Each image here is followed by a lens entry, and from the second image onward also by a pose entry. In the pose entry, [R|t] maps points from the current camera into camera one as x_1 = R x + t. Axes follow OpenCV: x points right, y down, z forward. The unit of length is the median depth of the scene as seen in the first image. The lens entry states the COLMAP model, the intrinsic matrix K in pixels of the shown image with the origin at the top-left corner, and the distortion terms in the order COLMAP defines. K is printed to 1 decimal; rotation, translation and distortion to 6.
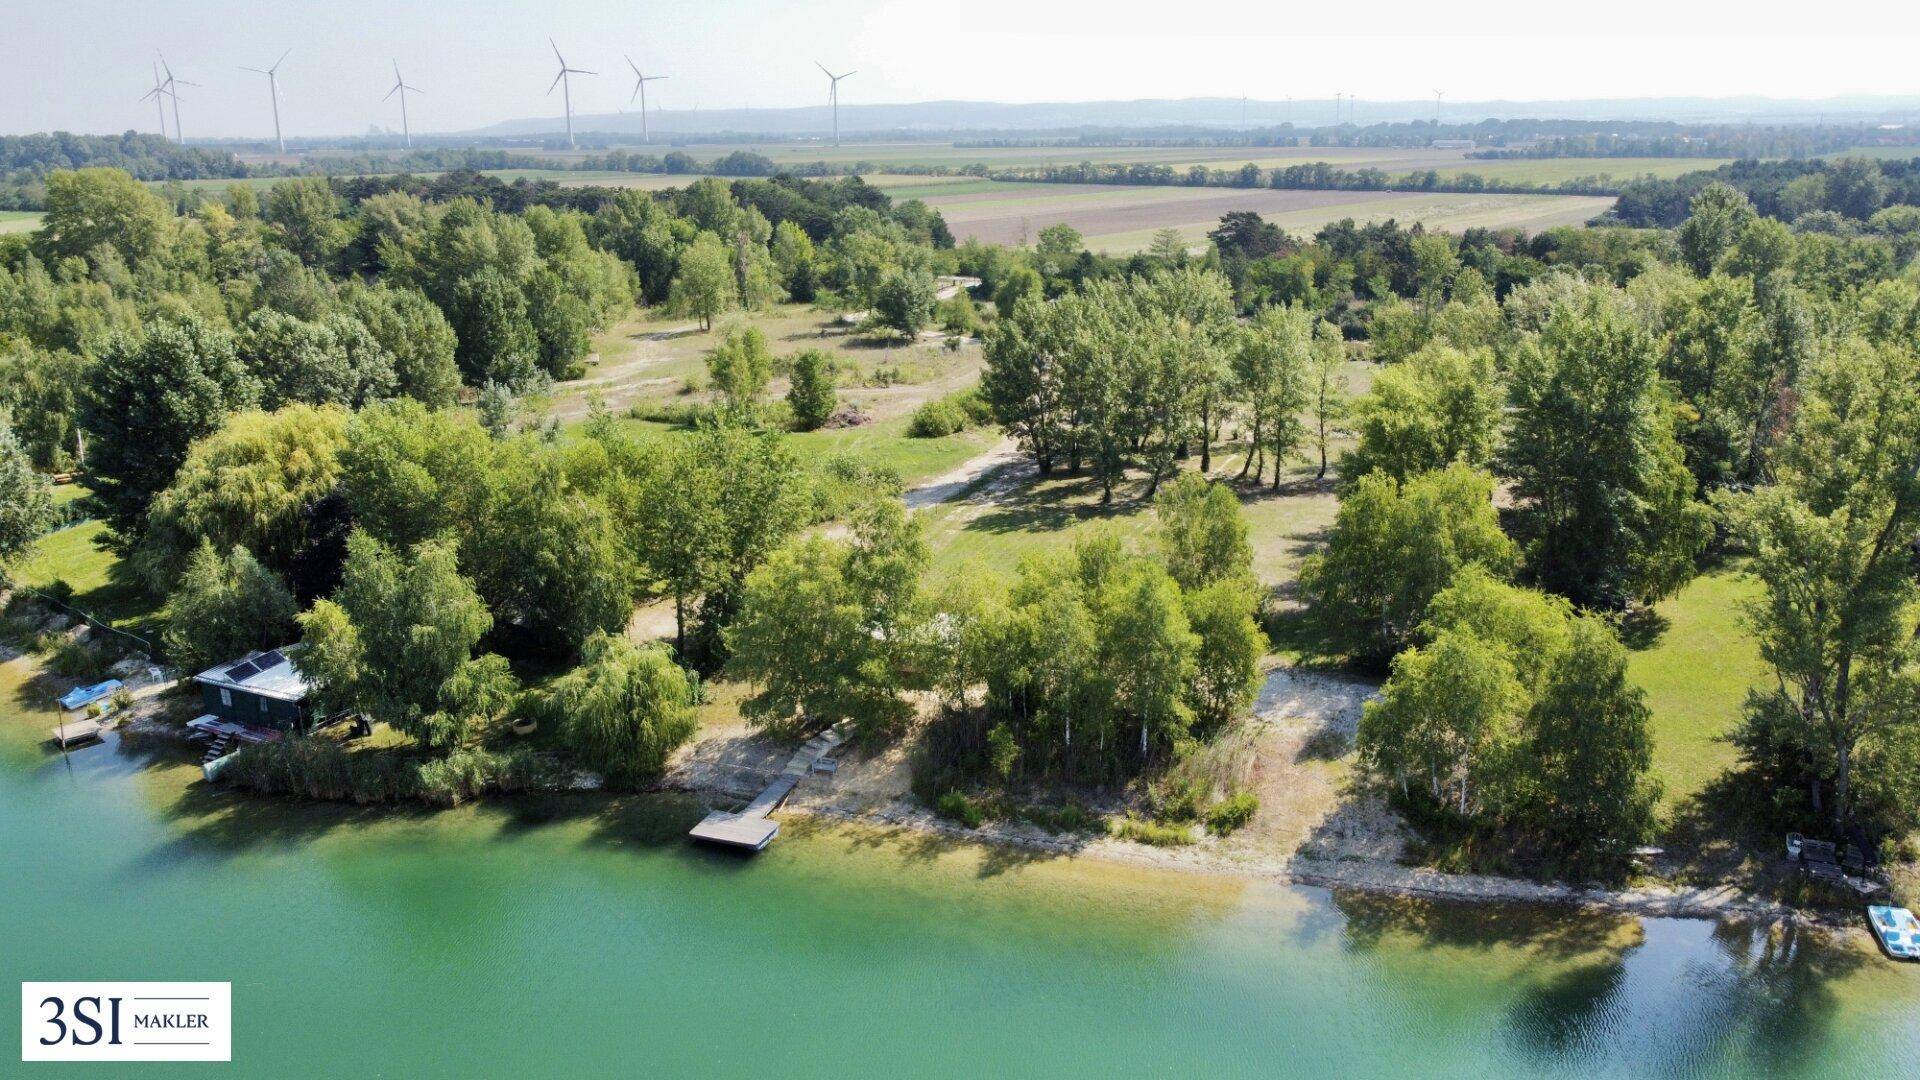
lens RADIAL K [[1528.4, 0, 960.0], [0, 1528.4, 540.0], [0, 0, 1]] dist [-0.007290, -0.004741]
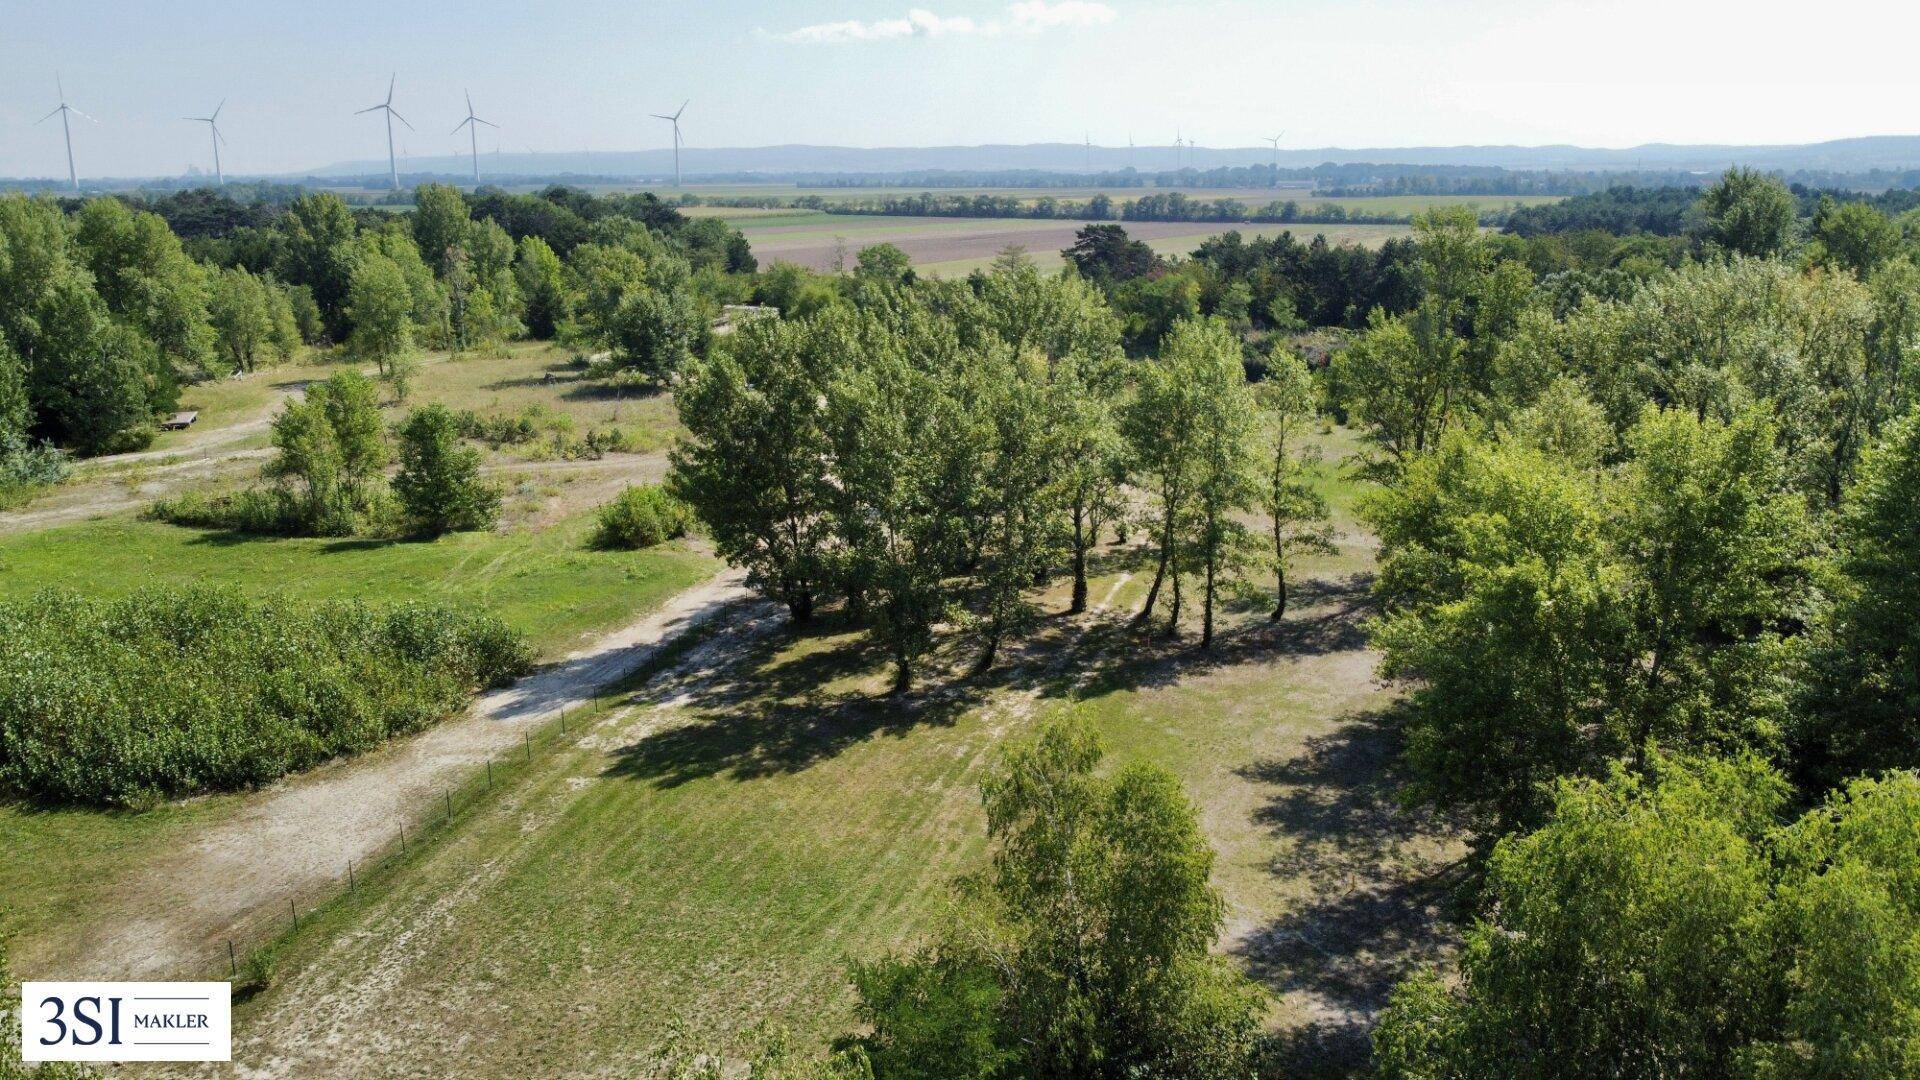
lens RADIAL K [[1528.4, 0, 960.0], [0, 1528.4, 540.0], [0, 0, 1]] dist [-0.007290, -0.004741]
pose [[0.995374, -0.018955, 0.094191, 0.058748], [0.021559, 0.999411, -0.026709, -0.054851], [-0.093629, 0.028616, 0.995196, 0.409115]]
